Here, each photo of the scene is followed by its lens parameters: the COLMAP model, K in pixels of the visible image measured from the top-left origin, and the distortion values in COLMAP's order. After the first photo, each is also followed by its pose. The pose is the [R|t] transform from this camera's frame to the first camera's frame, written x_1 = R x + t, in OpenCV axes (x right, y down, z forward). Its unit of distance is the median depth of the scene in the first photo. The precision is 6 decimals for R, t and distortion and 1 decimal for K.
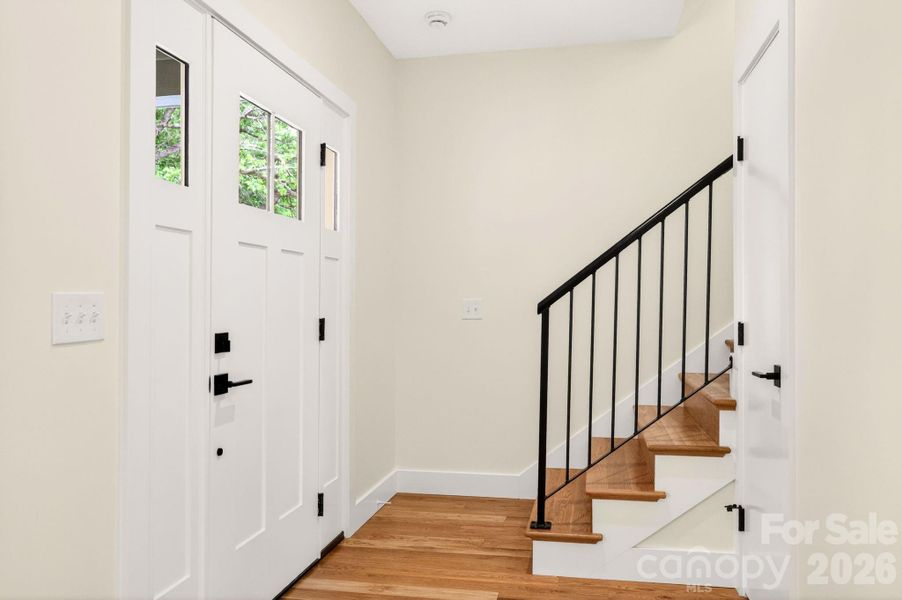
lens RADIAL K [[674.5, 0, 453.6], [0, 674.5, 316.6], [0, 0, 1]] dist [0.012068, 0.003017]
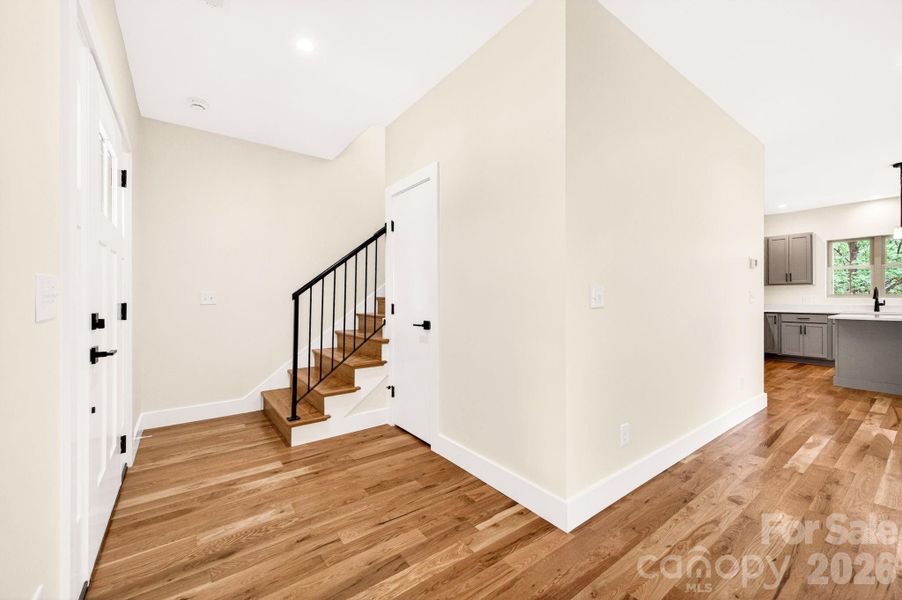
lens RADIAL K [[357.7, 0, 446.0], [0, 357.7, 309.0], [0, 0, 1]] dist [0.003466, 0.000391]
pose [[0.678580, -0.016297, 0.734346, -0.292151], [0.007795, 0.999857, 0.014986, 0.008589], [-0.734486, -0.004445, 0.678610, 0.064927]]
